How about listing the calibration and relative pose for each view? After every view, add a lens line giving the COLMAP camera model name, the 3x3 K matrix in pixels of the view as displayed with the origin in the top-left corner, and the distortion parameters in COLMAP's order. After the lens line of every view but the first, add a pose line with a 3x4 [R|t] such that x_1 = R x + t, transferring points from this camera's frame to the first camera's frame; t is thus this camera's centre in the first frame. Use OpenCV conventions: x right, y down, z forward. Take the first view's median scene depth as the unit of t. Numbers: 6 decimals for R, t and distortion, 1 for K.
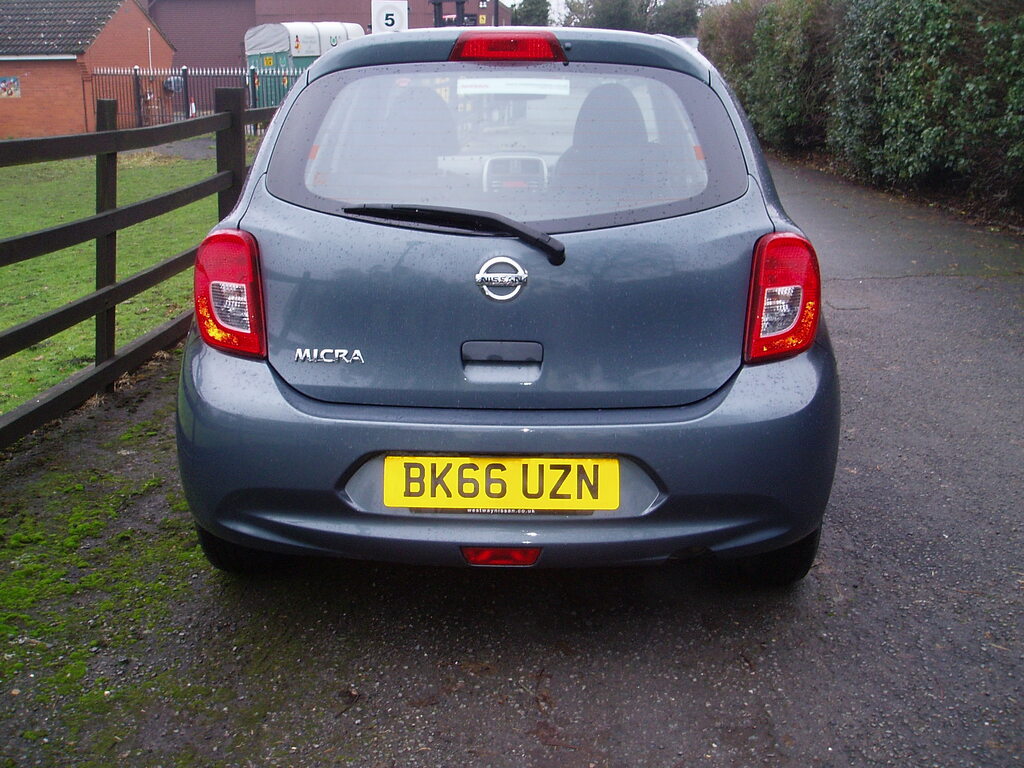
lens RADIAL K [[1013.8, 0, 510.3], [0, 1013.8, 385.8], [0, 0, 1]] dist [-0.112610, 0.000000]
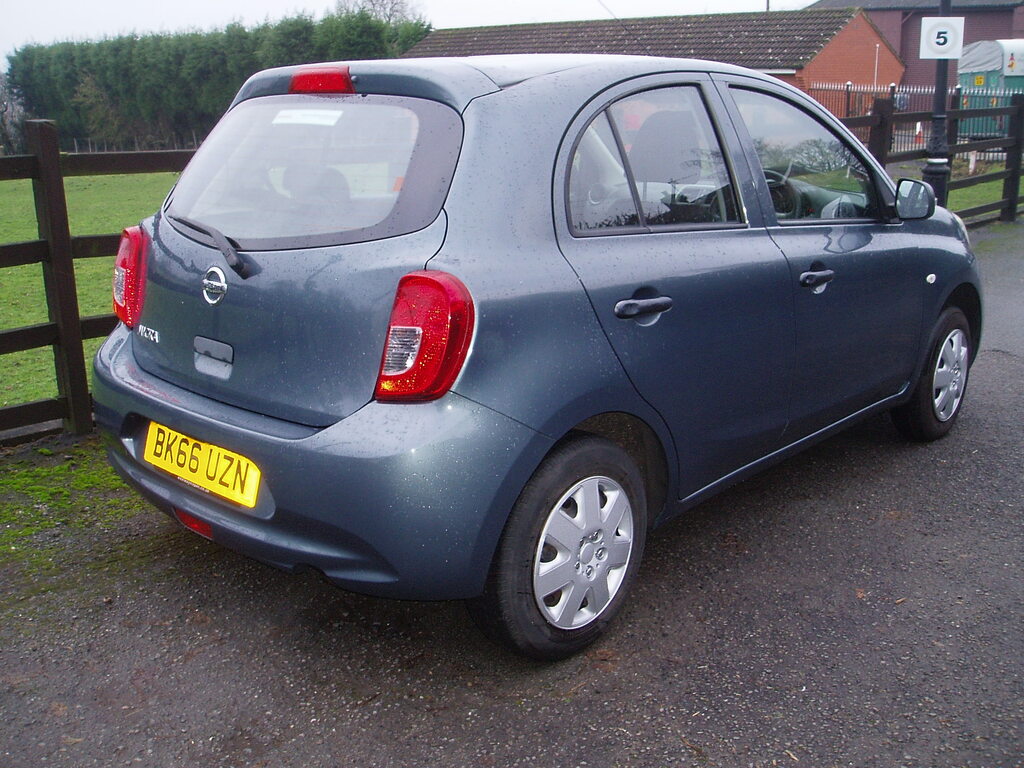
lens RADIAL K [[987.5, 0, 513.5], [0, 987.5, 385.0], [0, 0, 1]] dist [-0.062700, 0.000000]
pose [[0.779780, 0.171522, -0.602099, 0.866361], [-0.178565, 0.982723, 0.048692, -0.100688], [0.600048, 0.069544, 0.796935, 0.295101]]
